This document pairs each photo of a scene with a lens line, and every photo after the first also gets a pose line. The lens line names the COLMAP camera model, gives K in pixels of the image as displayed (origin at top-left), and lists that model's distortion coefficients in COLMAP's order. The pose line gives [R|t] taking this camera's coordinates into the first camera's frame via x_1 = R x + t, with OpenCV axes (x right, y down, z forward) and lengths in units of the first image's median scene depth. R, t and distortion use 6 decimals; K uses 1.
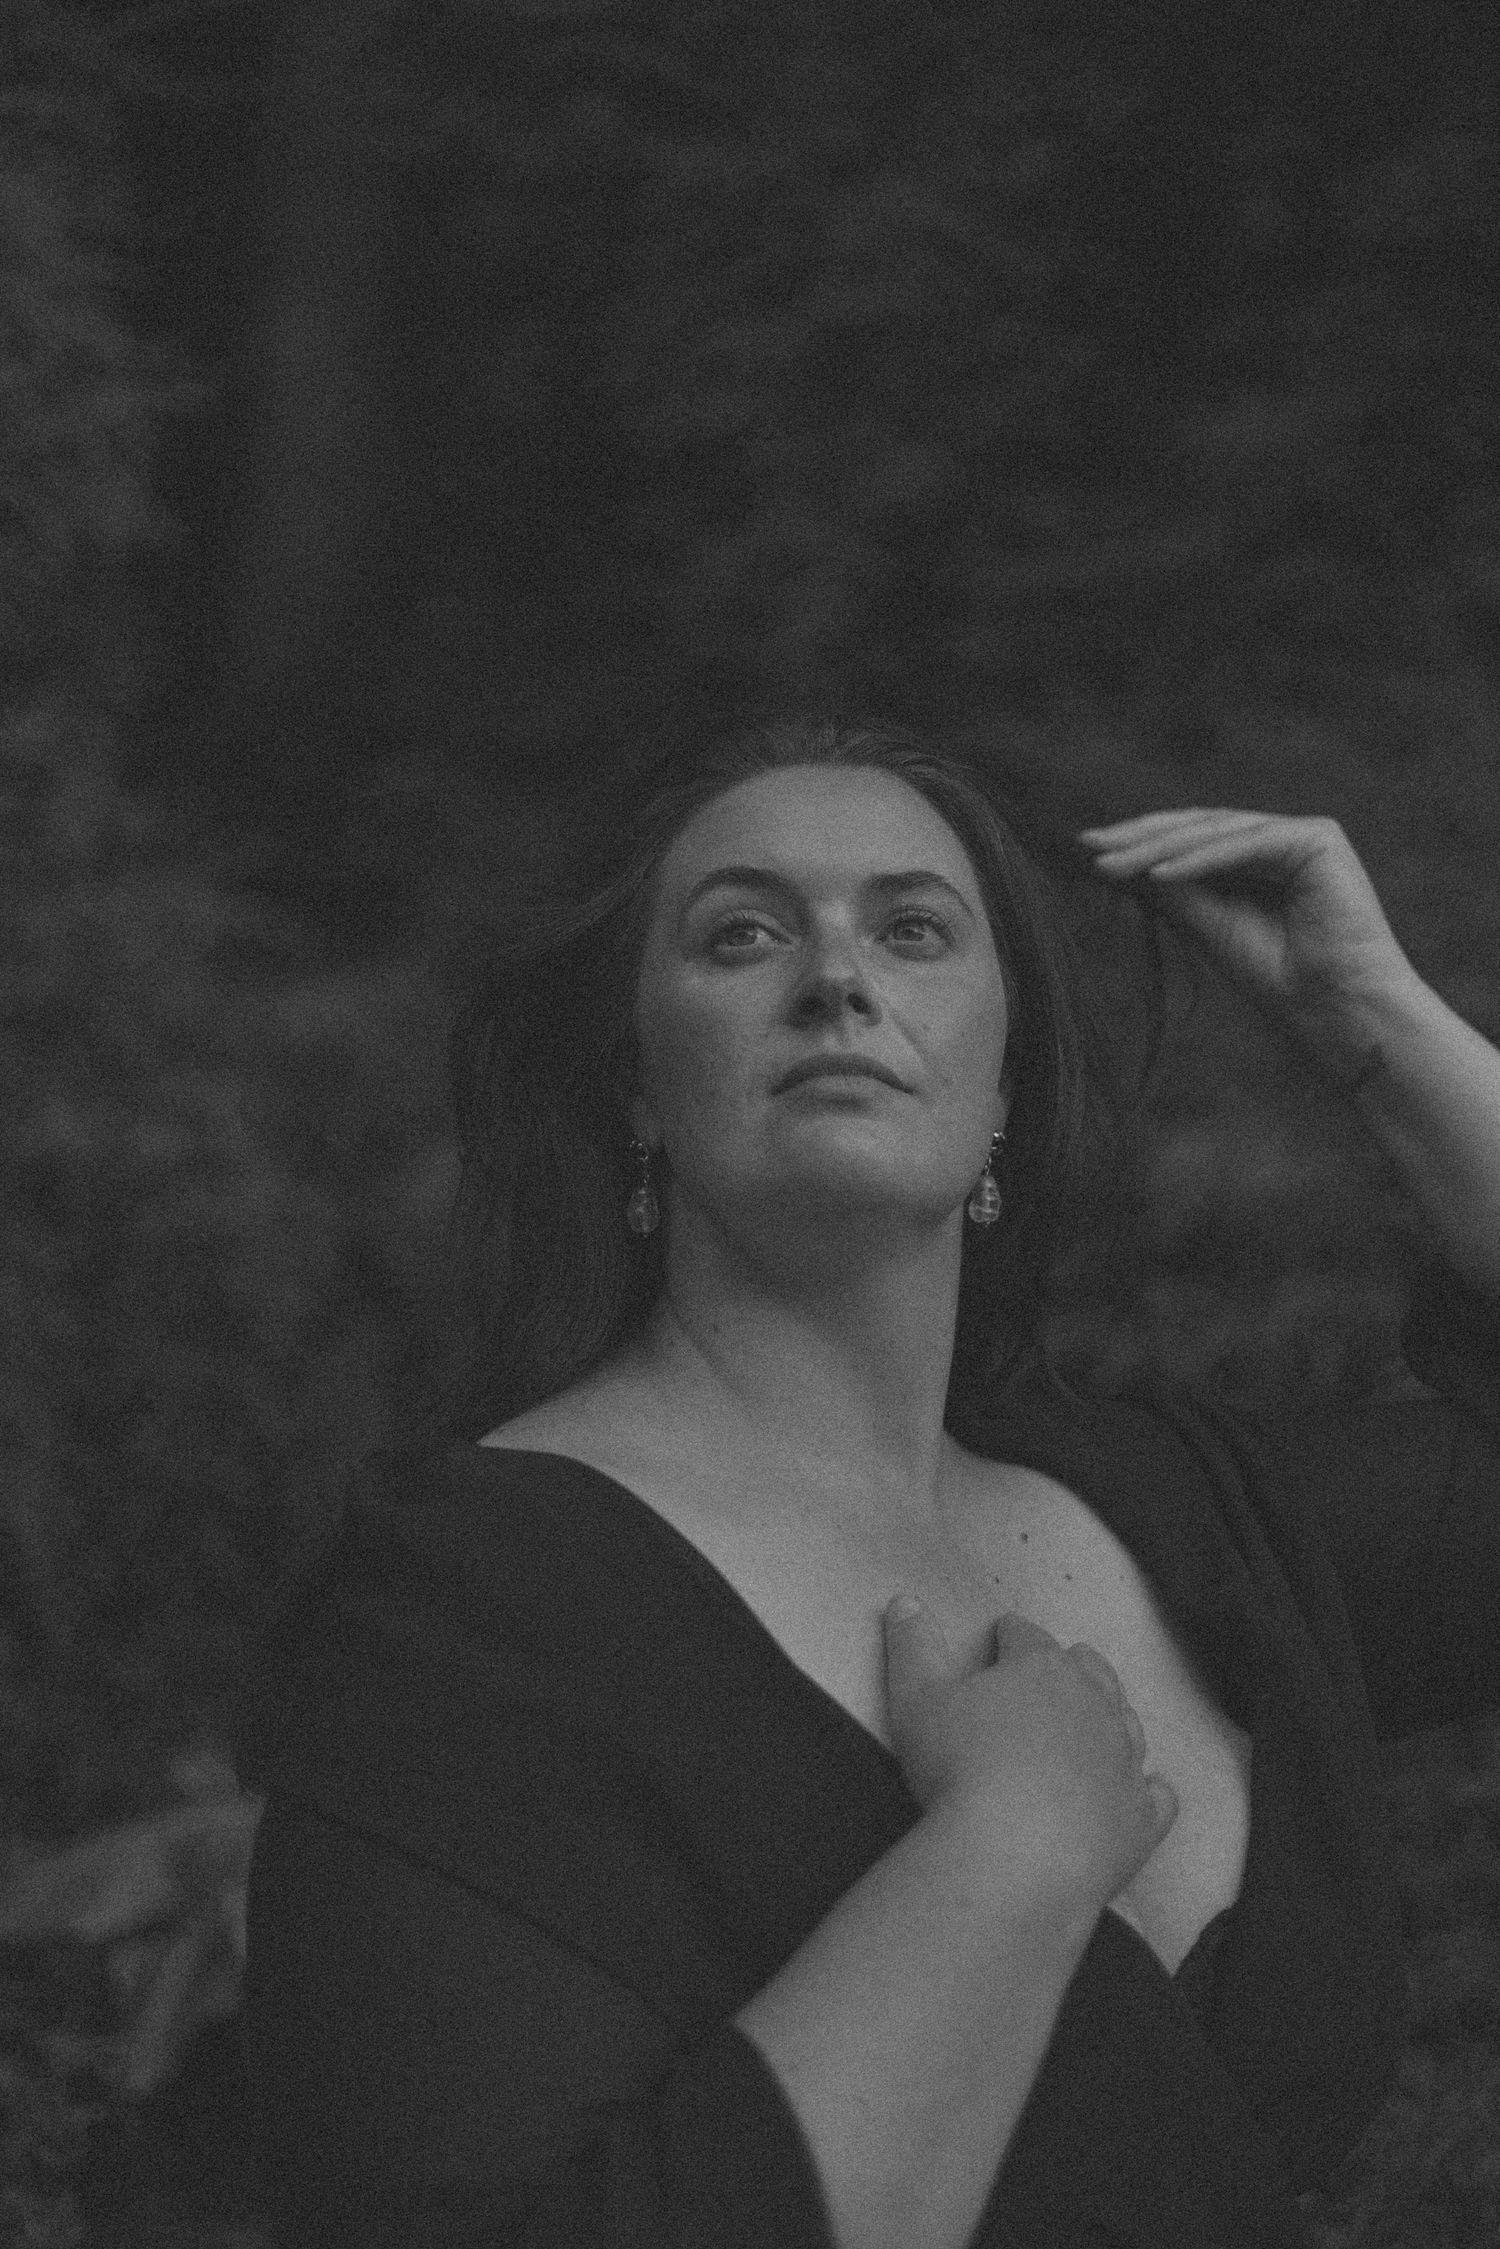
lens RADIAL K [[3251.5, 0, 751.4], [0, 3251.5, 1115.0], [0, 0, 1]] dist [0.010662, 0.000000]
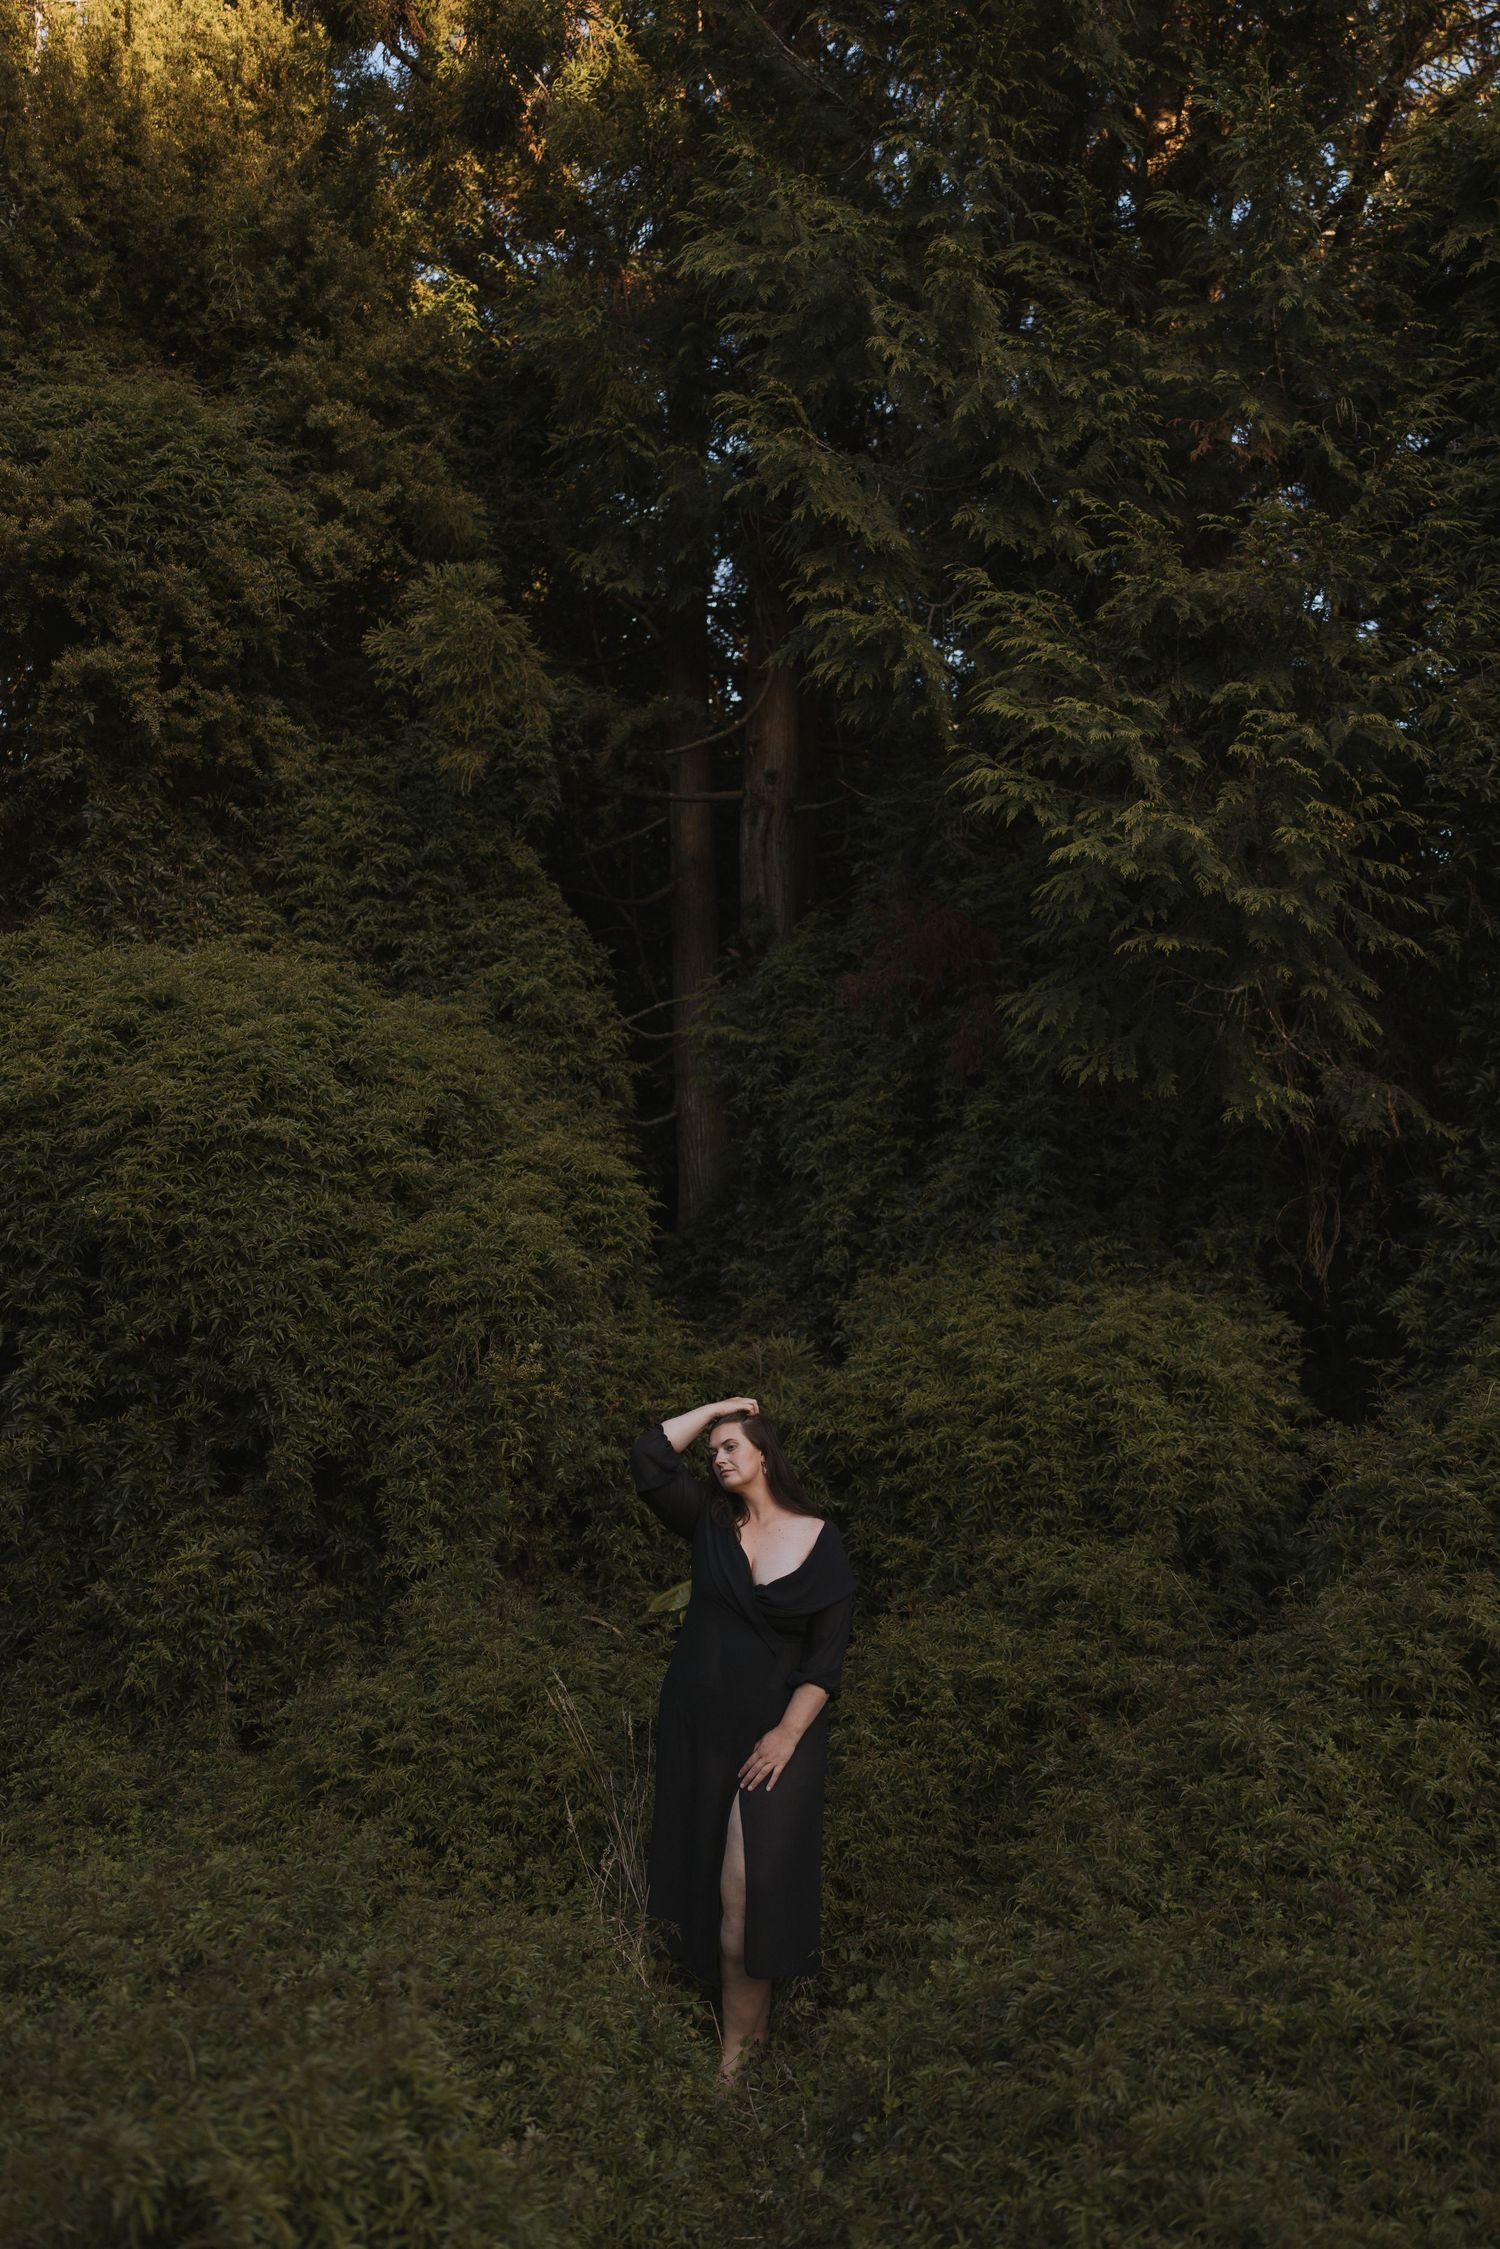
lens RADIAL K [[1589.2, 0, 754.8], [0, 1589.2, 1124.1], [0, 0, 1]] dist [0.013556, -0.018834]
pose [[0.986051, -0.113356, -0.121873, 0.172786], [0.103256, 0.990910, -0.086230, -0.140036], [0.130540, 0.072443, 0.988793, -0.824668]]
